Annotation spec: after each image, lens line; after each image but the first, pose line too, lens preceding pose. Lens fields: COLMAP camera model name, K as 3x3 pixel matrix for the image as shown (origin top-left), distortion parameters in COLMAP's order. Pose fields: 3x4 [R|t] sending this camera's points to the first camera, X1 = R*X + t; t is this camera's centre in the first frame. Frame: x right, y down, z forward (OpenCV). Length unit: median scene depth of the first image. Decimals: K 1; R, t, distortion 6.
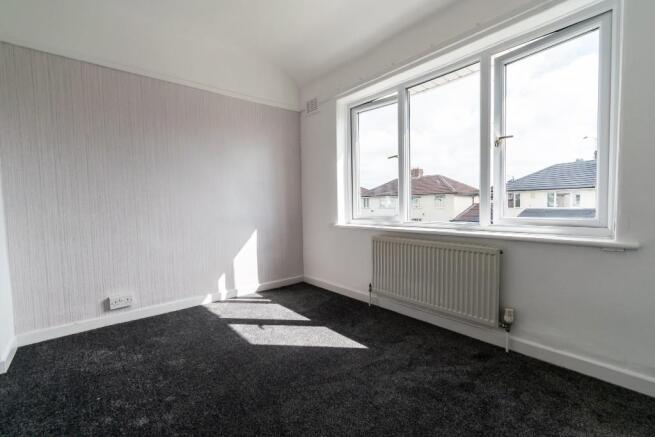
lens RADIAL K [[289.4, 0, 327.5], [0, 289.4, 218.5], [0, 0, 1]] dist [-0.000992, 0.000053]
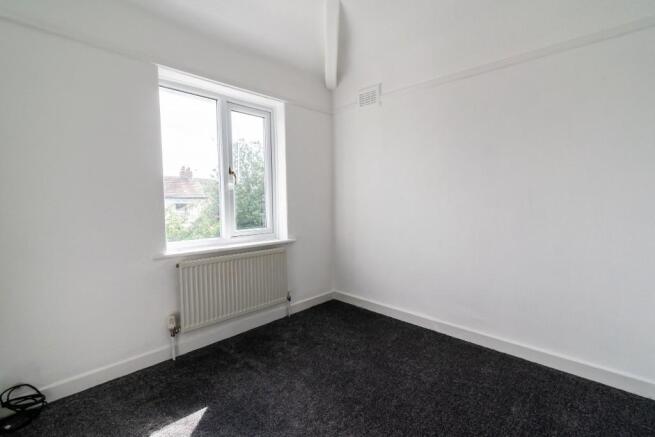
lens RADIAL K [[289.4, 0, 327.5], [0, 289.4, 218.5], [0, 0, 1]] dist [-0.000992, 0.000053]
pose [[-0.165266, 0.010042, 0.986198, -0.693837], [0.059465, 0.998230, -0.000200, -0.030299], [-0.984455, 0.058611, -0.165570, 0.798030]]
